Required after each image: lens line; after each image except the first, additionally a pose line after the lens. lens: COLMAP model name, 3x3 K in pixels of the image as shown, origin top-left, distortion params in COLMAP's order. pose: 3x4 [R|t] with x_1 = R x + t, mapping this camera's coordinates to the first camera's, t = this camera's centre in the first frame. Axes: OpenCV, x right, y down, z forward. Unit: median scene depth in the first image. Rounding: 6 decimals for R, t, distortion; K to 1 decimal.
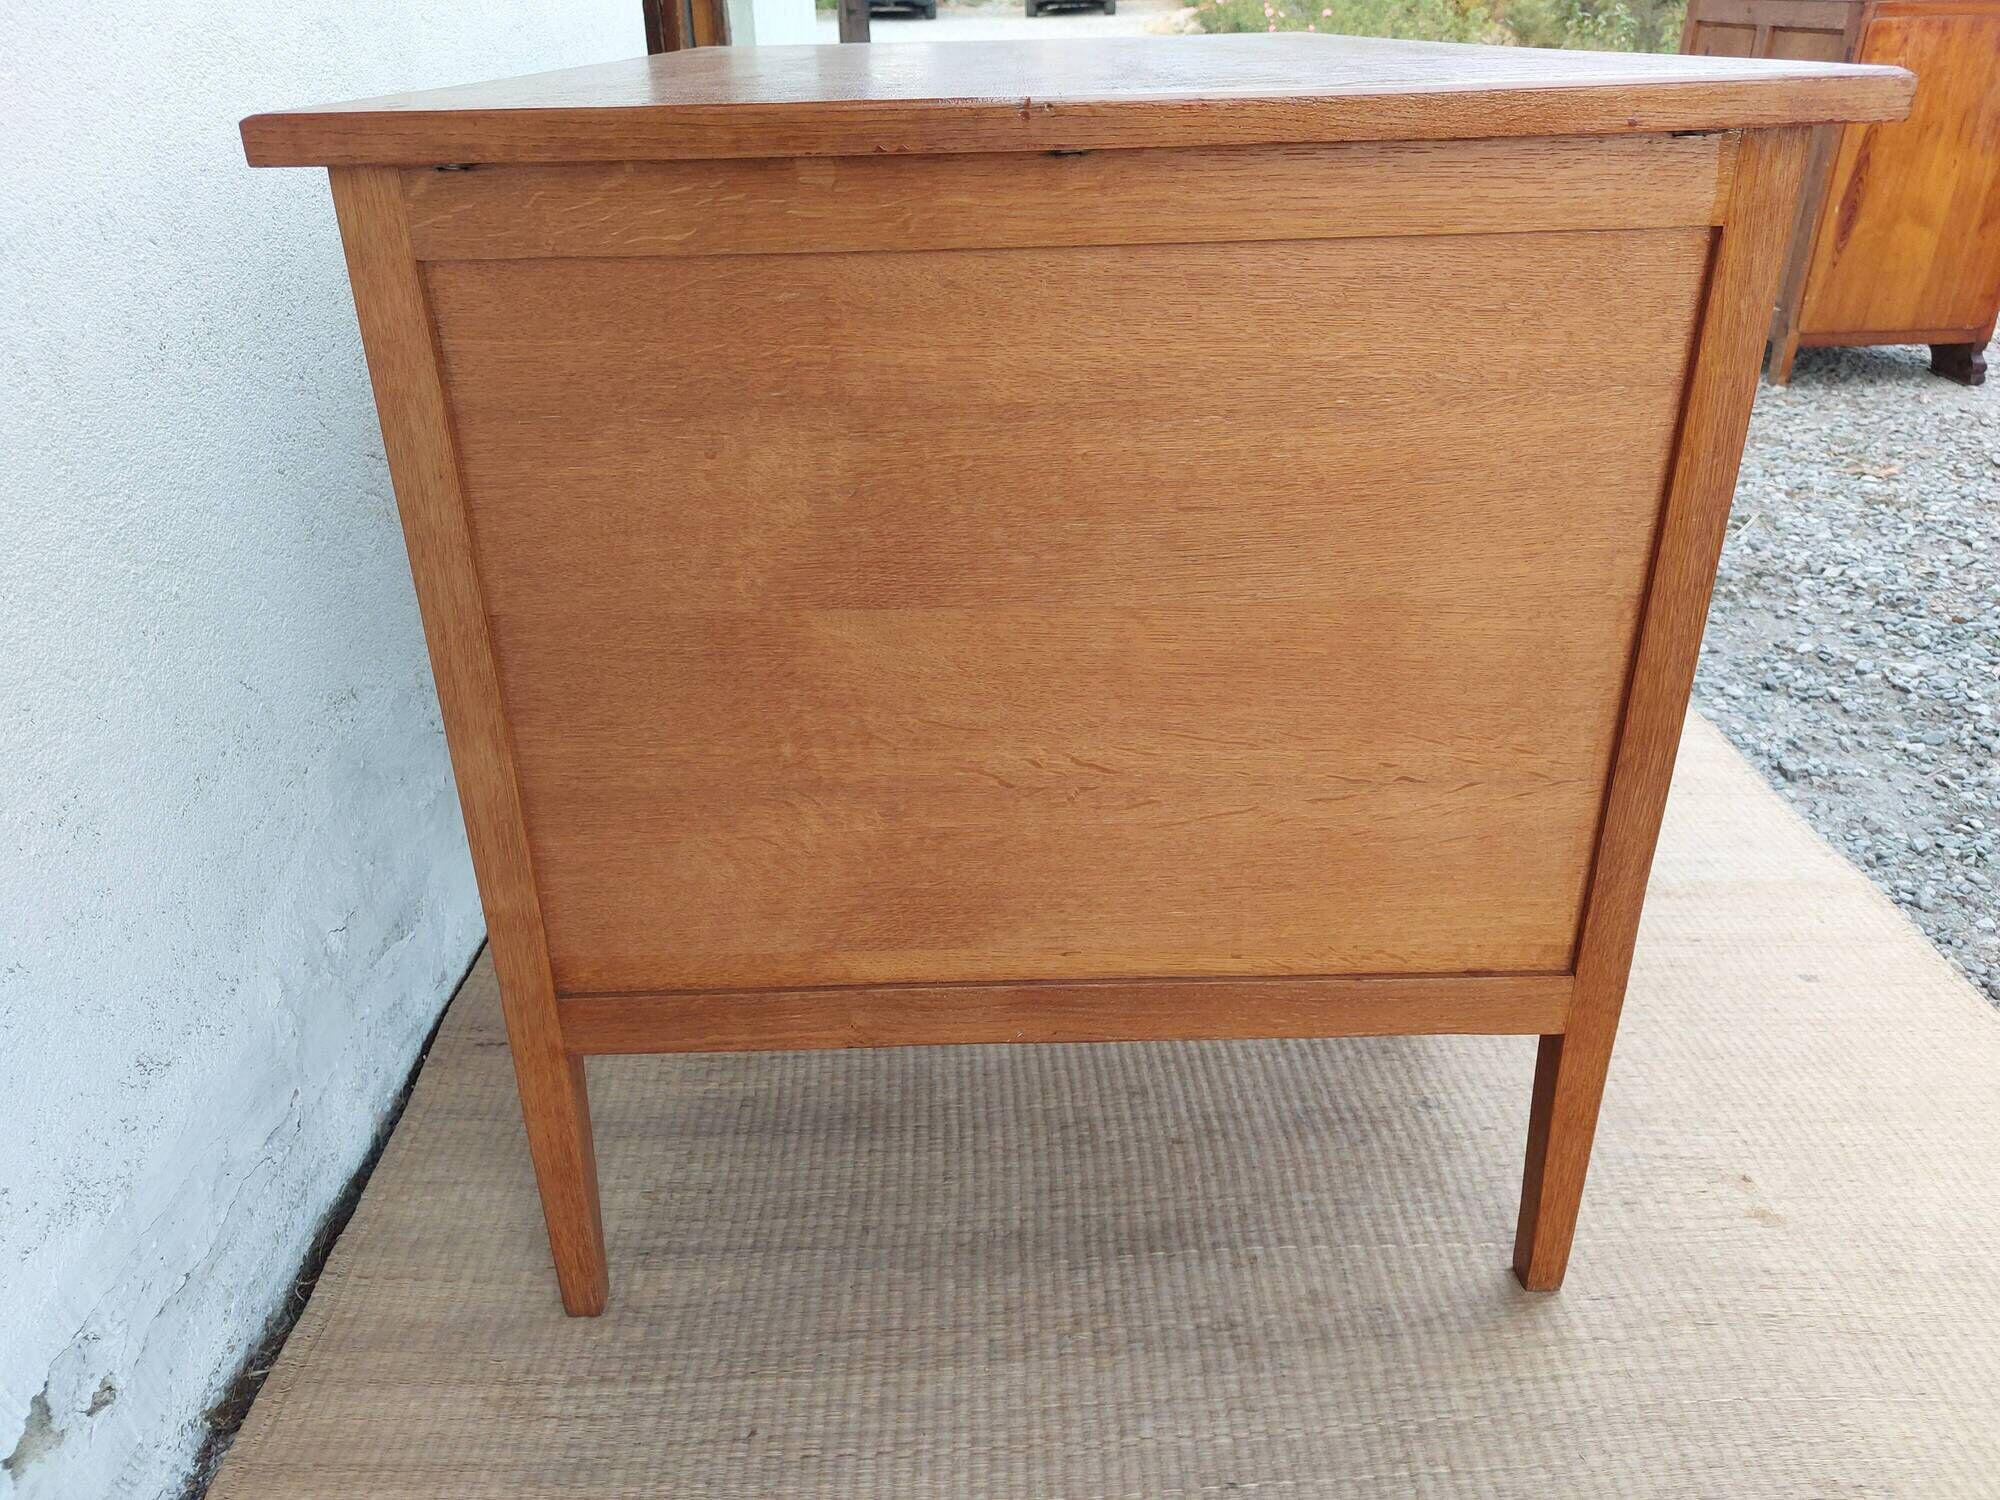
lens RADIAL K [[1465.6, 0, 1003.1], [0, 1465.6, 762.3], [0, 0, 1]] dist [0.049694, -0.049913]
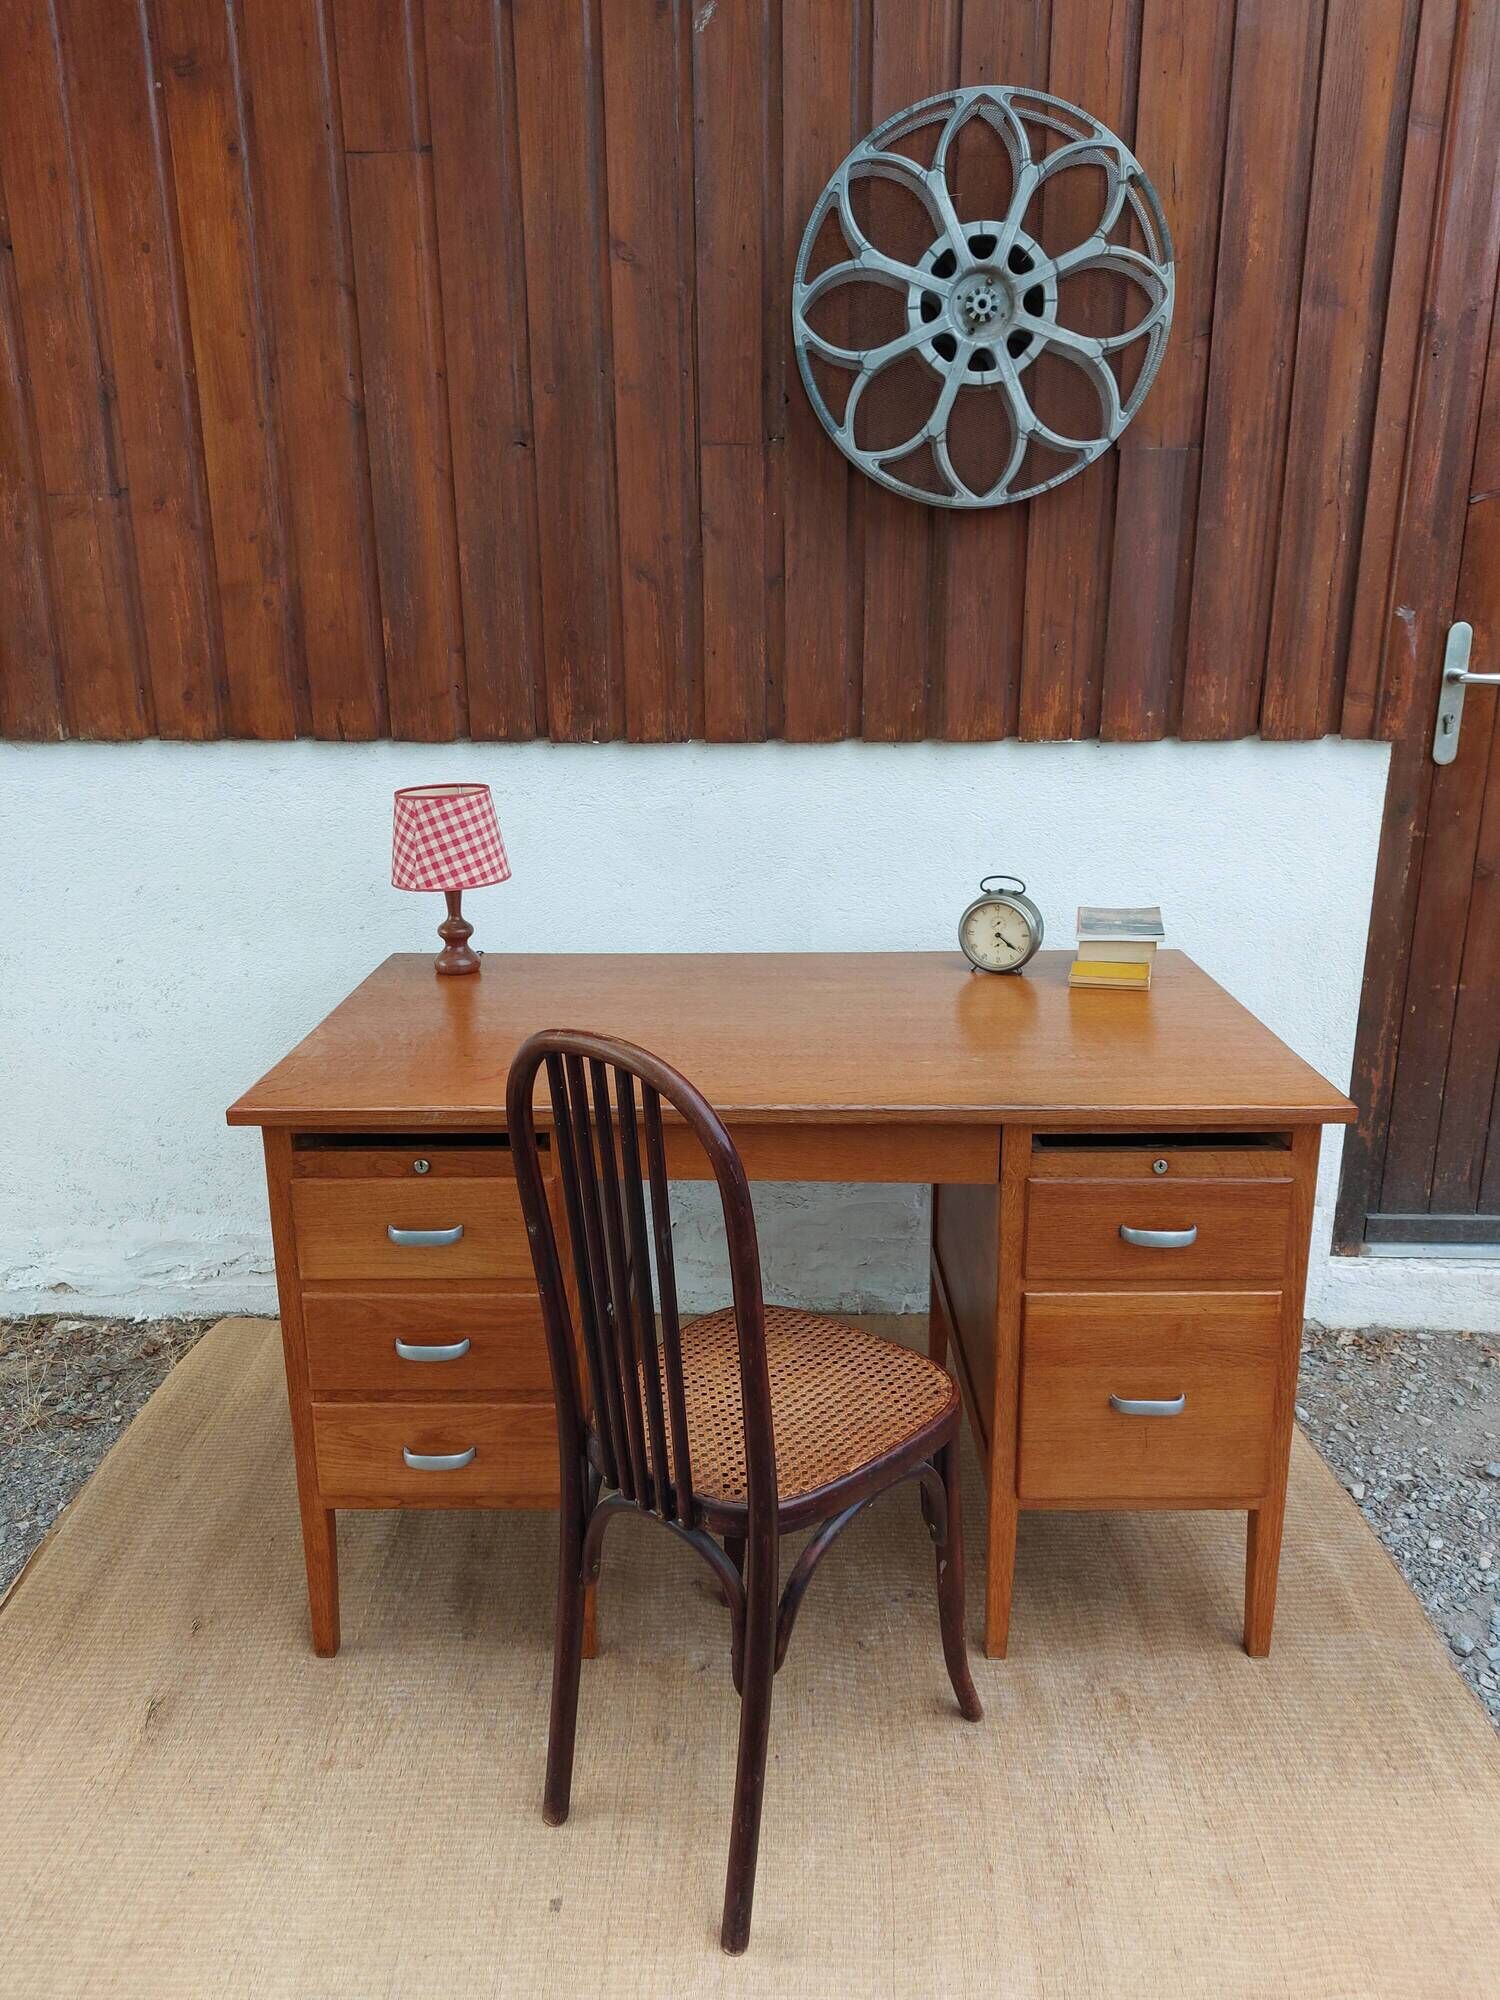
lens RADIAL K [[1465.6, 0, 762.6], [0, 1465.6, 1008.1], [0, 0, 1]] dist [0.049694, -0.049913]
pose [[-0.034389, 0.294486, -0.955037, 1.925153], [-0.451169, 0.848113, 0.277762, -1.129914], [0.891776, 0.440435, 0.103697, 0.954485]]
